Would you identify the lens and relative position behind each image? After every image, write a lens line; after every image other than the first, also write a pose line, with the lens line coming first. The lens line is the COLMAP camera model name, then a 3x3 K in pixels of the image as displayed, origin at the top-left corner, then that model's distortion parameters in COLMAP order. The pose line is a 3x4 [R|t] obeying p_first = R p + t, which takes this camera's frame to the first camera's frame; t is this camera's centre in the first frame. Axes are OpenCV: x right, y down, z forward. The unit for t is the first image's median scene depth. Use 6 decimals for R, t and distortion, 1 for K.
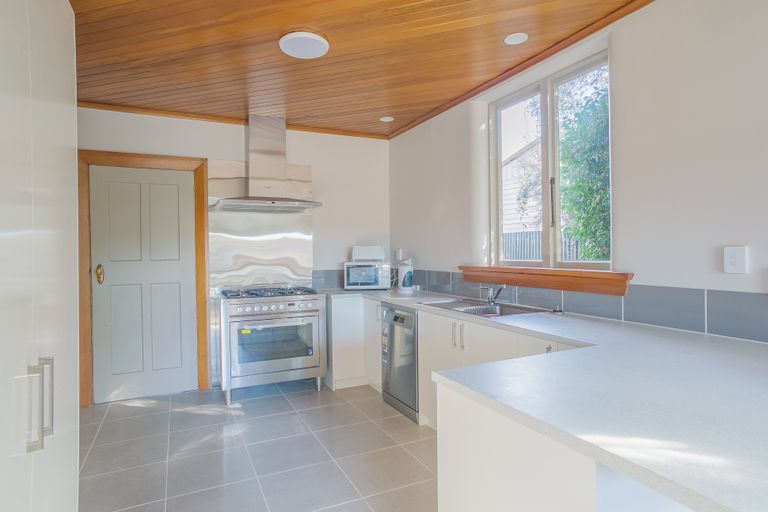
lens RADIAL K [[434.1, 0, 384.0], [0, 434.1, 256.0], [0, 0, 1]] dist [-0.047225, 0.054398]
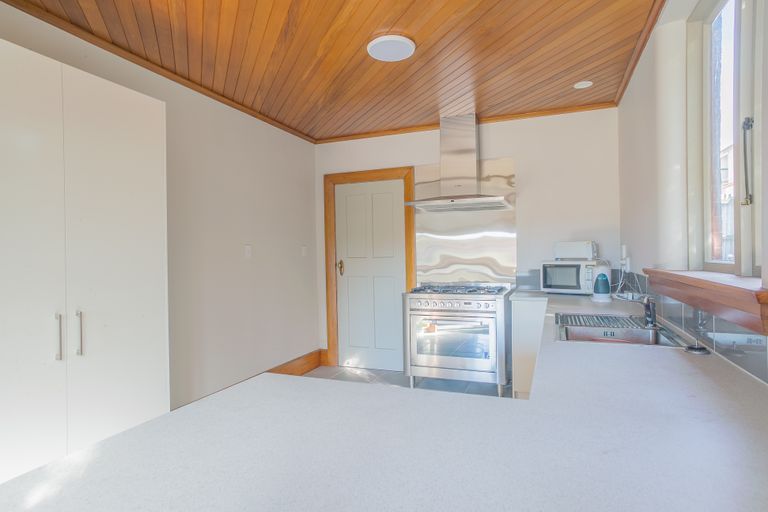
lens RADIAL K [[434.1, 0, 384.0], [0, 434.1, 256.0], [0, 0, 1]] dist [-0.047225, 0.054398]
pose [[0.676670, 0.001835, -0.736284, 0.358707], [-0.003137, 0.999995, -0.000392, 0.005605], [0.736280, 0.002575, 0.676672, 0.189830]]
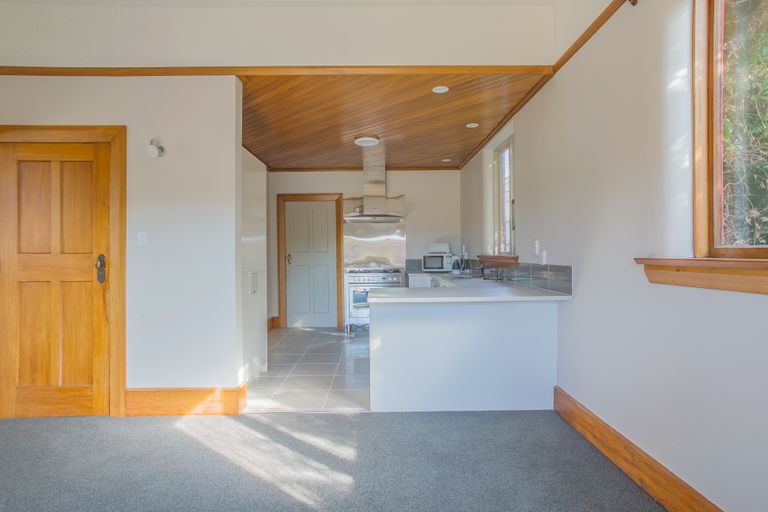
lens RADIAL K [[434.1, 0, 384.0], [0, 434.1, 256.0], [0, 0, 1]] dist [-0.047225, 0.054398]
pose [[0.906648, 0.003450, -0.421874, 0.468964], [-0.003732, 0.999993, 0.000157, 0.023653], [0.421872, 0.001432, 0.906654, -0.497032]]
